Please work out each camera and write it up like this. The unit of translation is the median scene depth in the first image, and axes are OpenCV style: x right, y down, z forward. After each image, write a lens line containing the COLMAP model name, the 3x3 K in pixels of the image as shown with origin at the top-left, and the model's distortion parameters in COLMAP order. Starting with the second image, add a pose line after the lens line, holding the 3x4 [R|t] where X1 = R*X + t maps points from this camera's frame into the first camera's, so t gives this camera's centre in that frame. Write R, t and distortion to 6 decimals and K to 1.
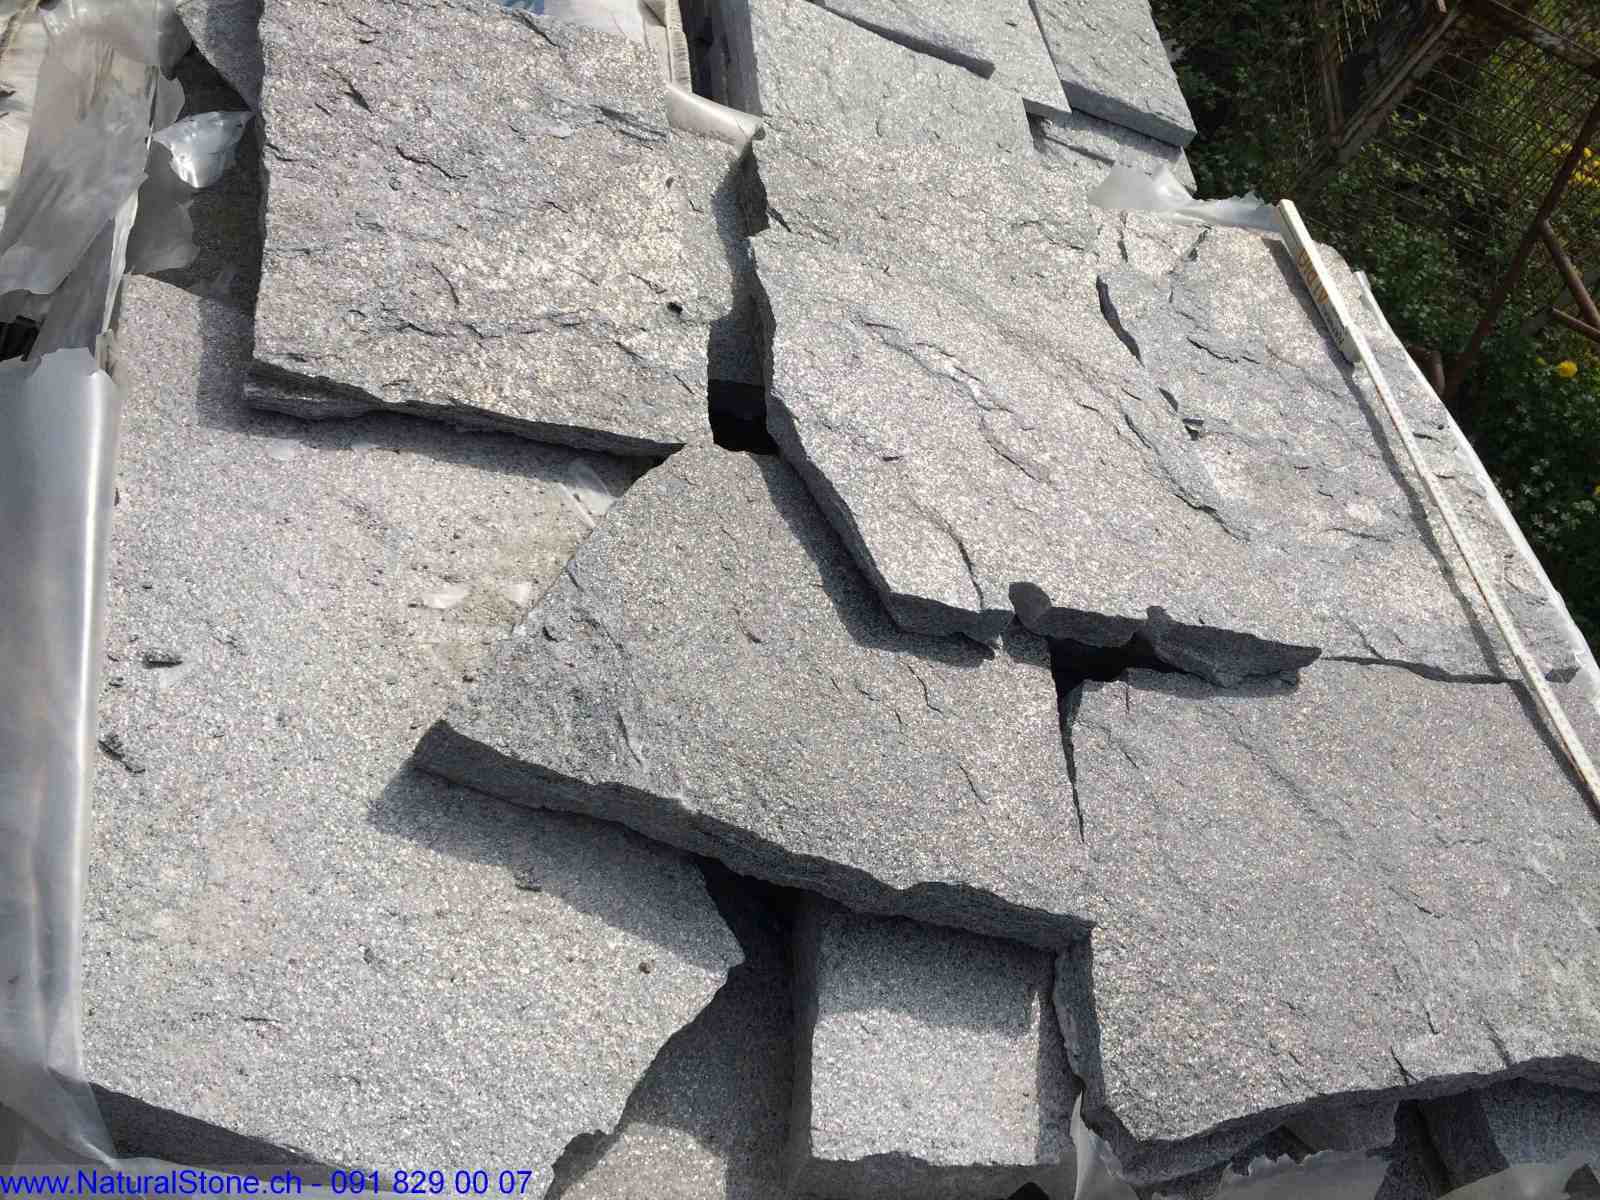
lens RADIAL K [[1354.8, 0, 788.2], [0, 1354.8, 605.1], [0, 0, 1]] dist [0.091783, -0.130119]
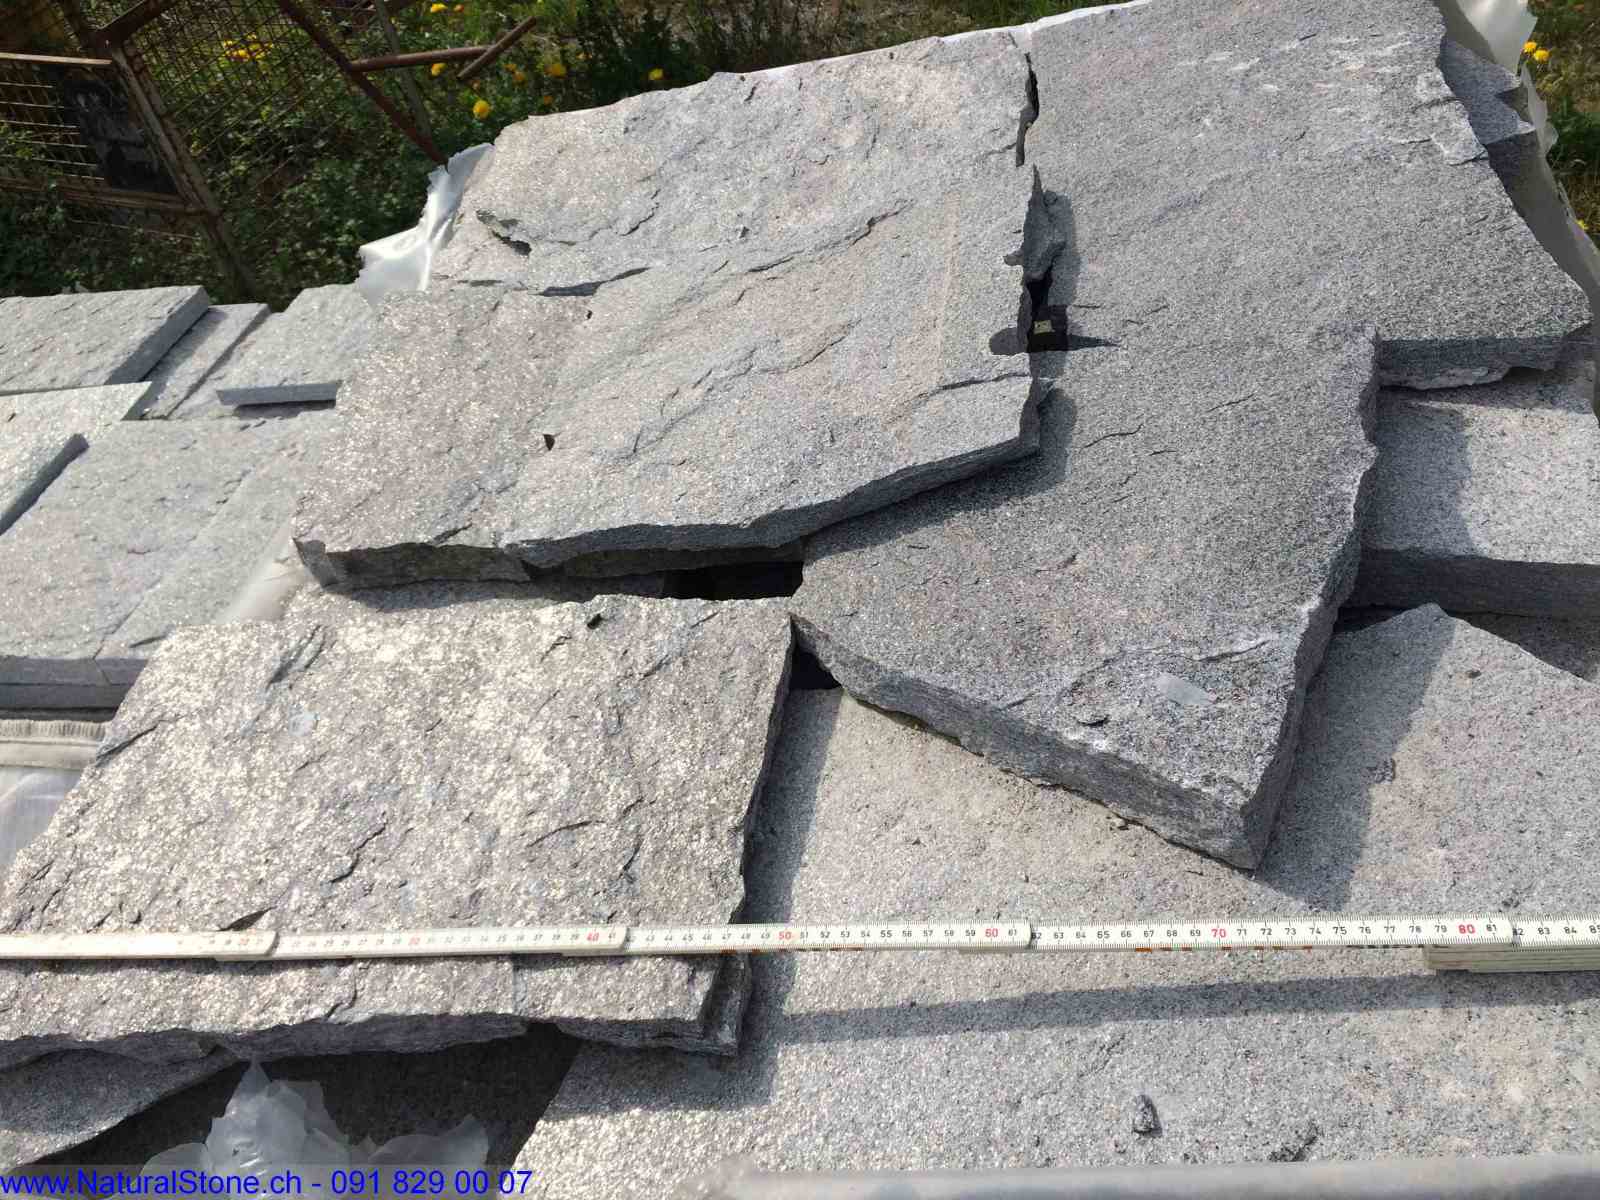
lens RADIAL K [[1354.8, 0, 788.2], [0, 1354.8, 605.1], [0, 0, 1]] dist [0.091783, -0.130119]
pose [[0.194501, -0.923779, 0.329851, -0.355571], [0.930484, 0.280182, 0.236005, -0.328273], [-0.310434, 0.261018, 0.914057, 0.162236]]
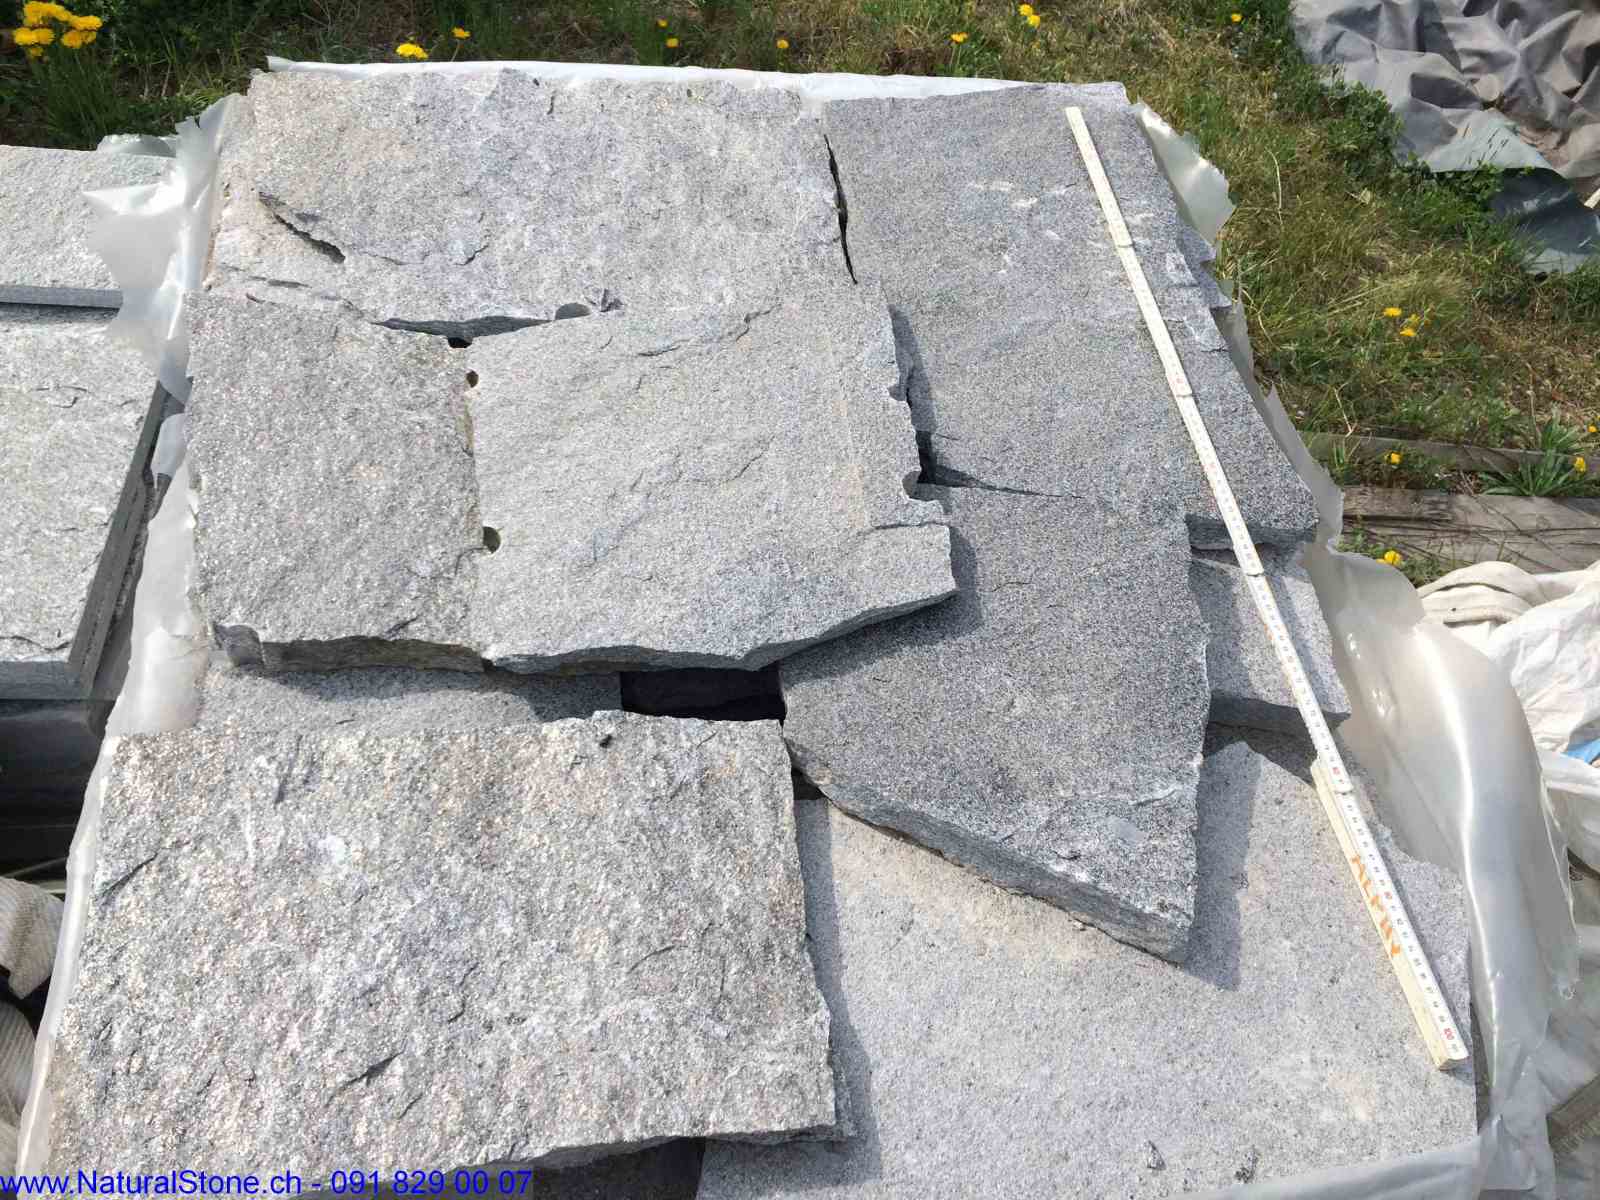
lens RADIAL K [[1343.7, 0, 772.3], [0, 1343.7, 620.5], [0, 0, 1]] dist [0.088163, -0.107951]
pose [[0.096669, -0.968095, 0.231187, -0.223140], [0.727333, 0.227269, 0.647561, -0.822451], [-0.679442, 0.105551, 0.726097, 0.208769]]
